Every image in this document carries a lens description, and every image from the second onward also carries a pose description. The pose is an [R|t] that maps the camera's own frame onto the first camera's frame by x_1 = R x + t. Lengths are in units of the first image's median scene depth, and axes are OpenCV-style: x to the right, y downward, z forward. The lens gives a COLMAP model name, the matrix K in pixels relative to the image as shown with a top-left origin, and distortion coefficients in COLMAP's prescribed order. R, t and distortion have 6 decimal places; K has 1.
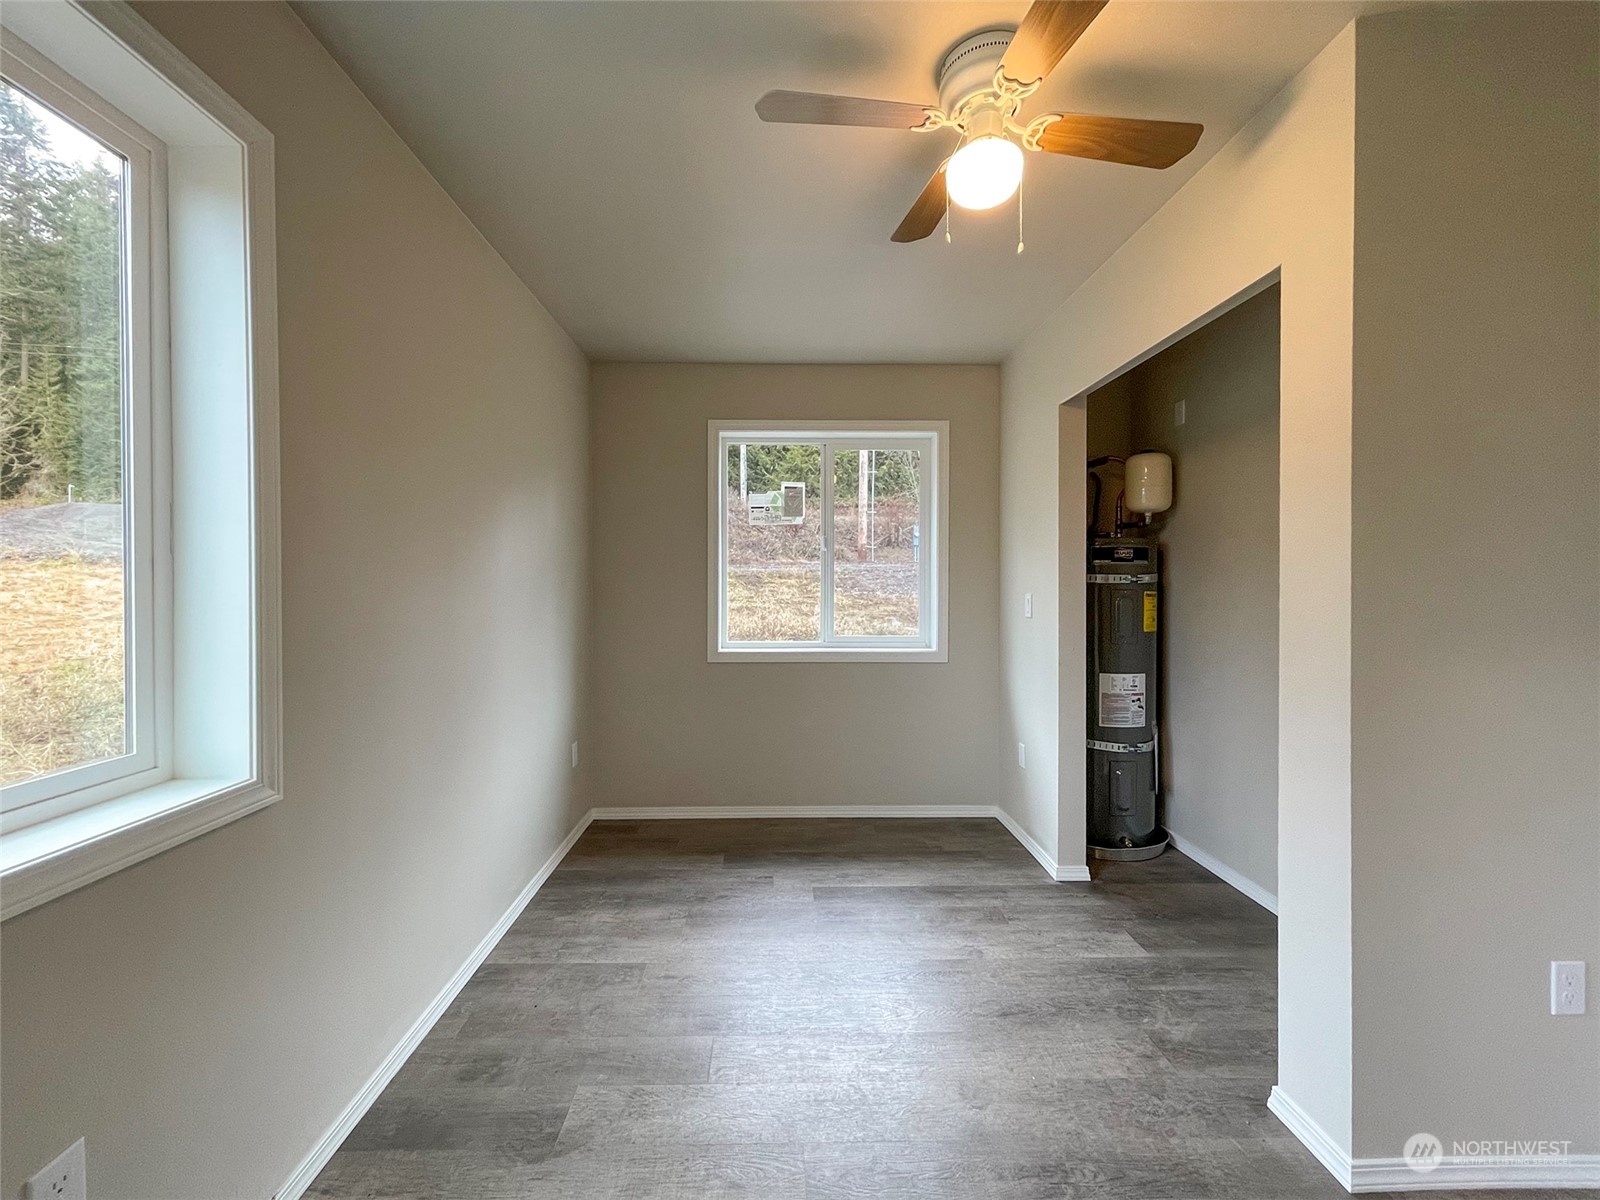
lens RADIAL K [[650.8, 0, 794.2], [0, 650.8, 594.4], [0, 0, 1]] dist [-0.000843, 0.001138]
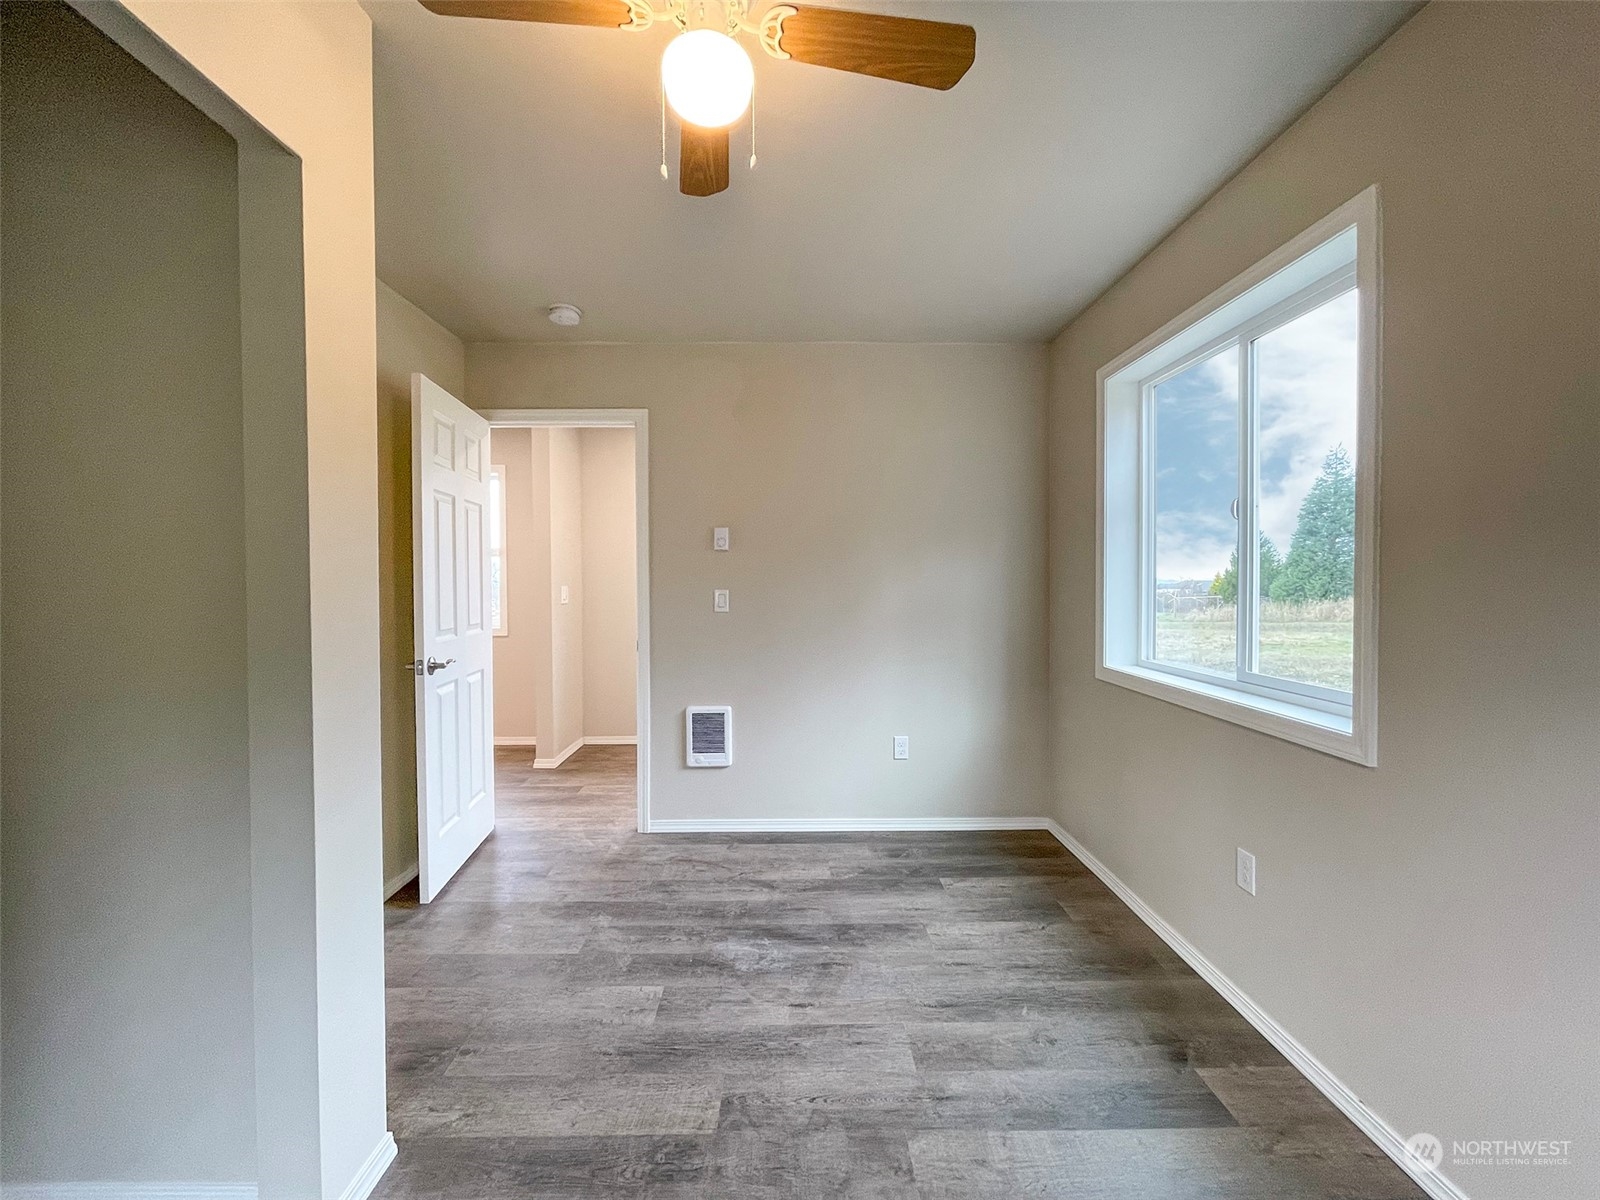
lens RADIAL K [[655.2, 0, 796.1], [0, 655.2, 588.8], [0, 0, 1]] dist [0.001283, 0.000728]
pose [[-0.999903, 0.002705, 0.013642, 0.088966], [0.003055, 0.999664, 0.025739, -0.010578], [-0.013568, 0.025778, -0.999576, 0.968330]]
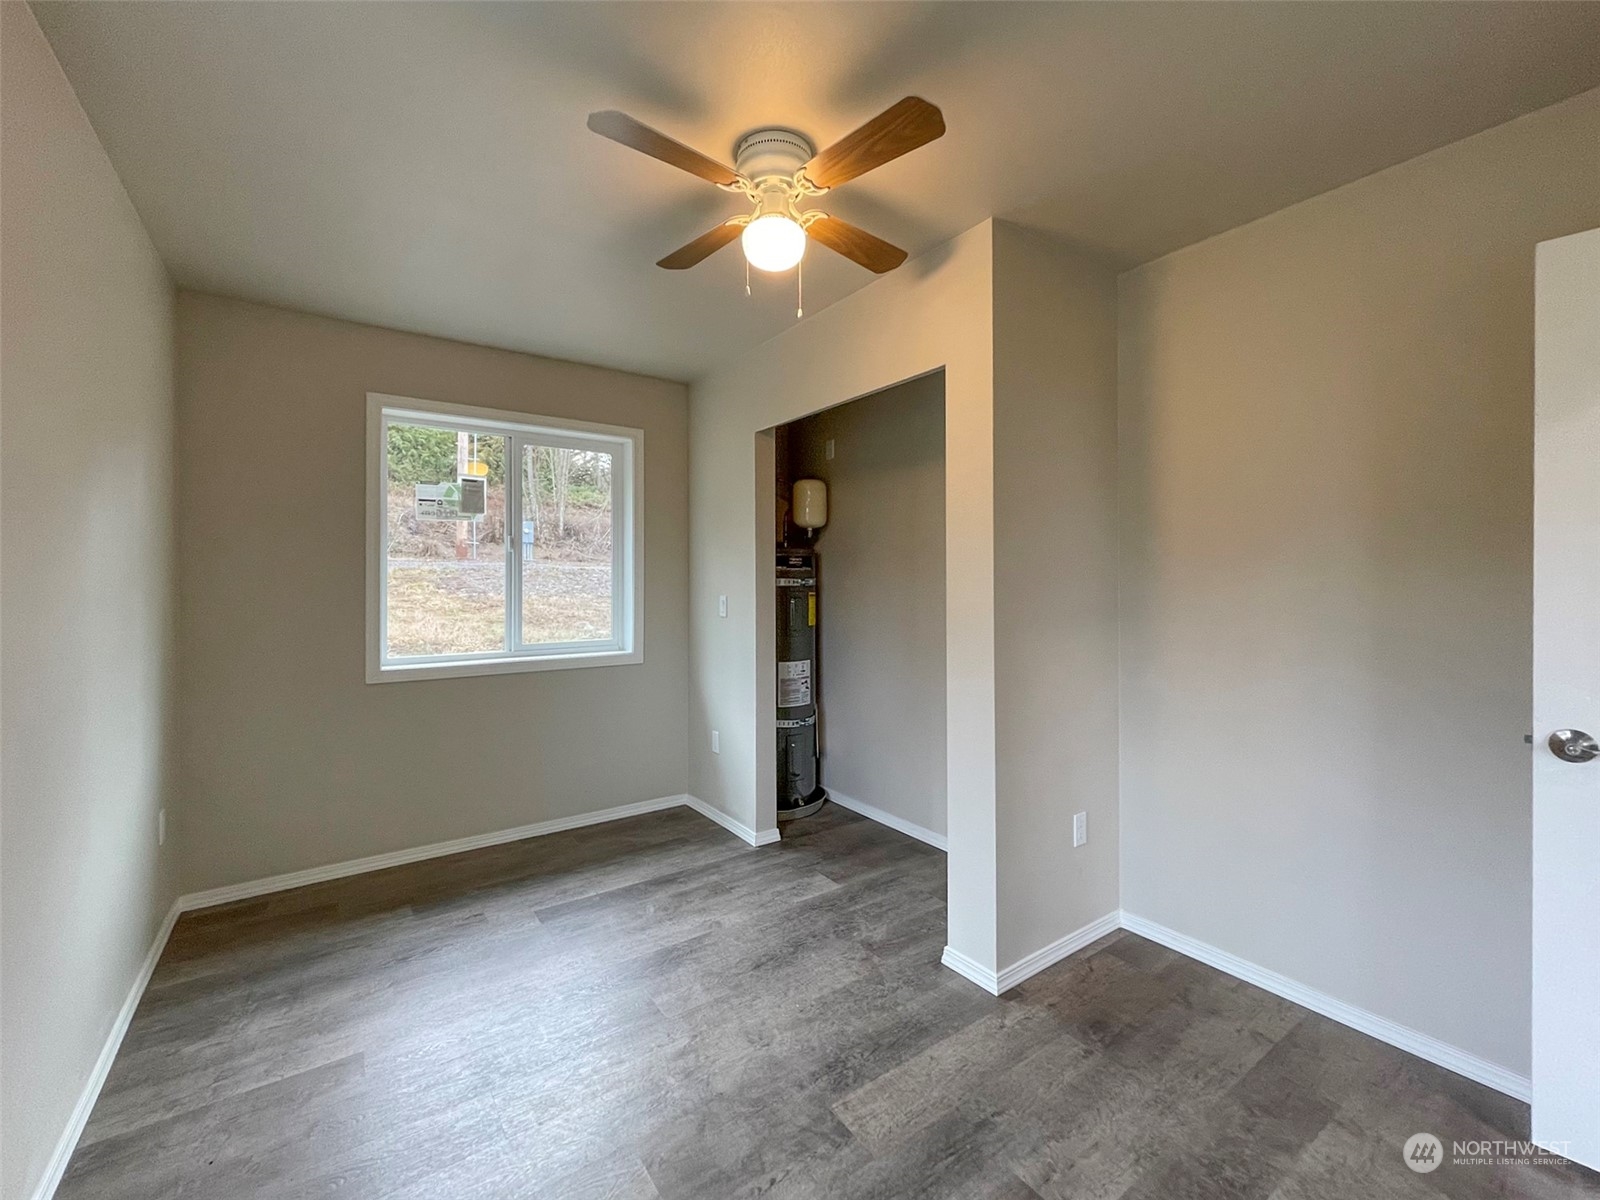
lens RADIAL K [[655.2, 0, 796.1], [0, 655.2, 588.8], [0, 0, 1]] dist [0.001283, 0.000728]
pose [[0.831931, -0.007510, 0.554829, -0.172491], [0.011455, 0.999928, -0.003641, -0.008399], [-0.554761, 0.009384, 0.831957, -0.002002]]
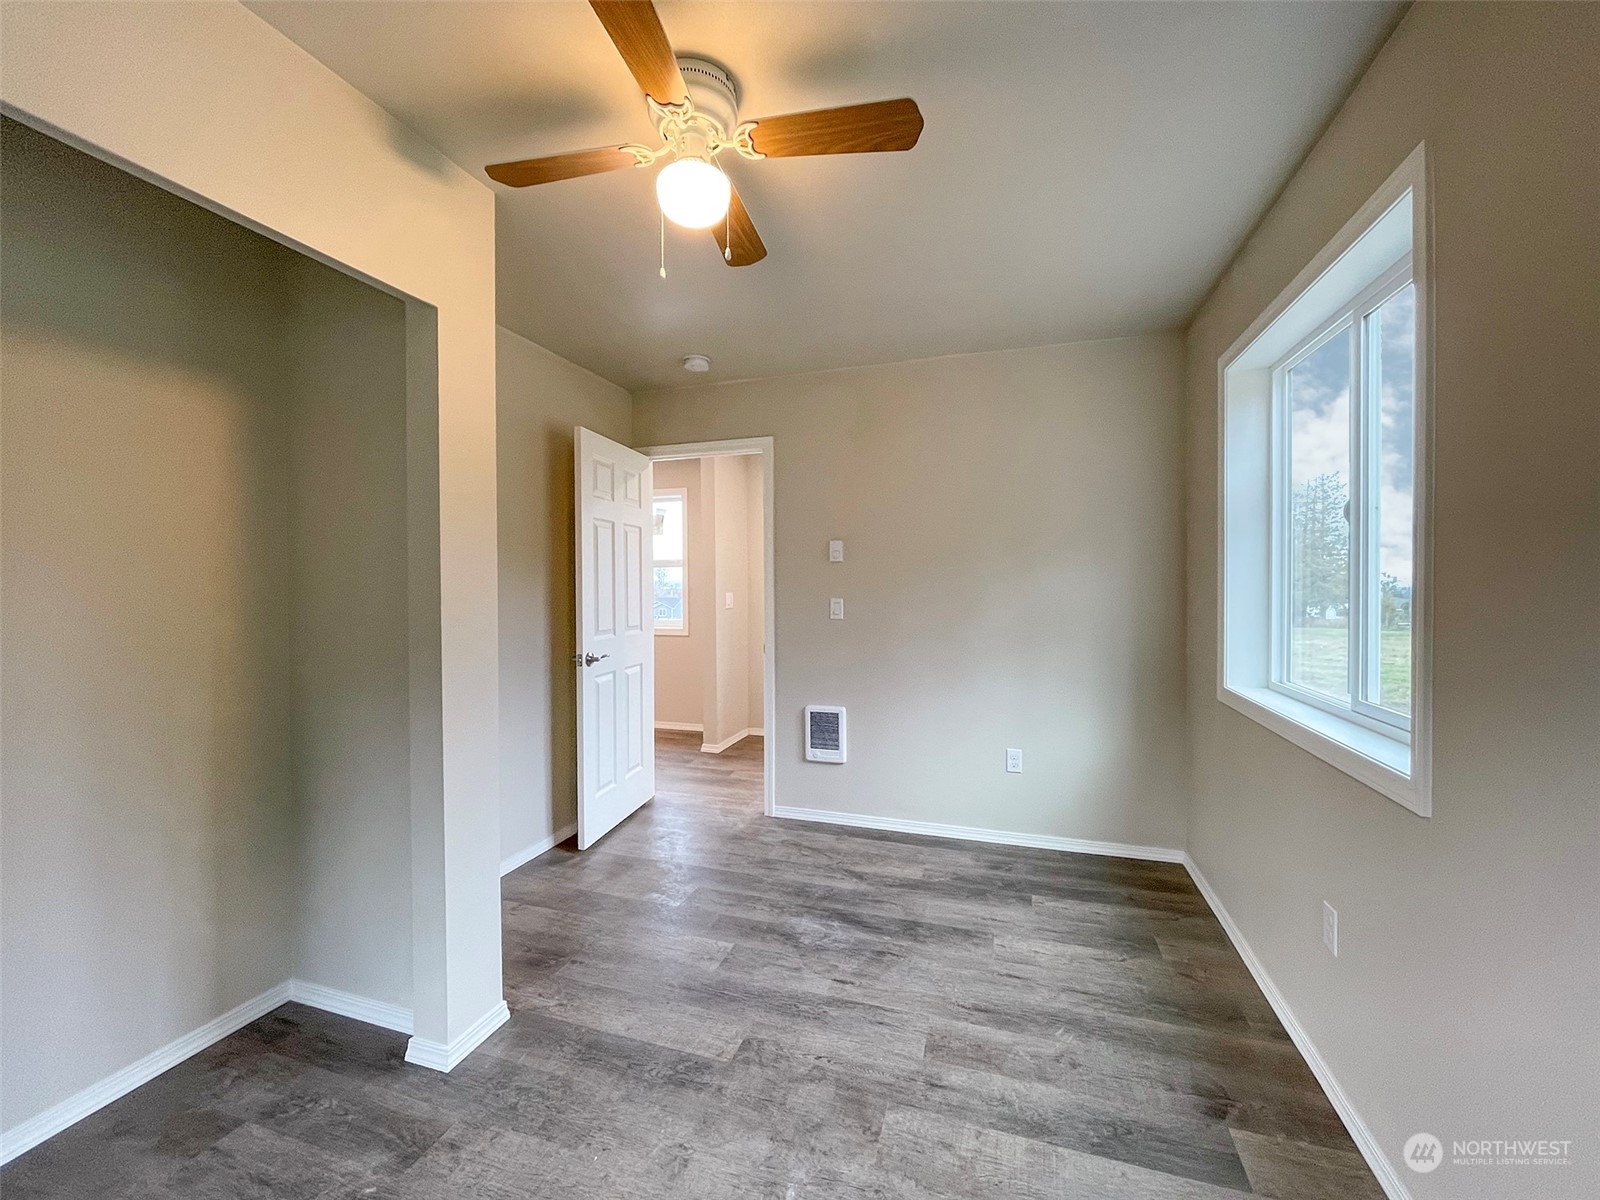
lens RADIAL K [[656.6, 0, 792.6], [0, 656.6, 587.5], [0, 0, 1]] dist [-0.000175, 0.000219]
pose [[-0.938563, 0.002665, 0.345097, -0.110573], [0.009579, 0.999786, 0.018329, -0.023287], [-0.344974, 0.020509, -0.938388, 1.010667]]
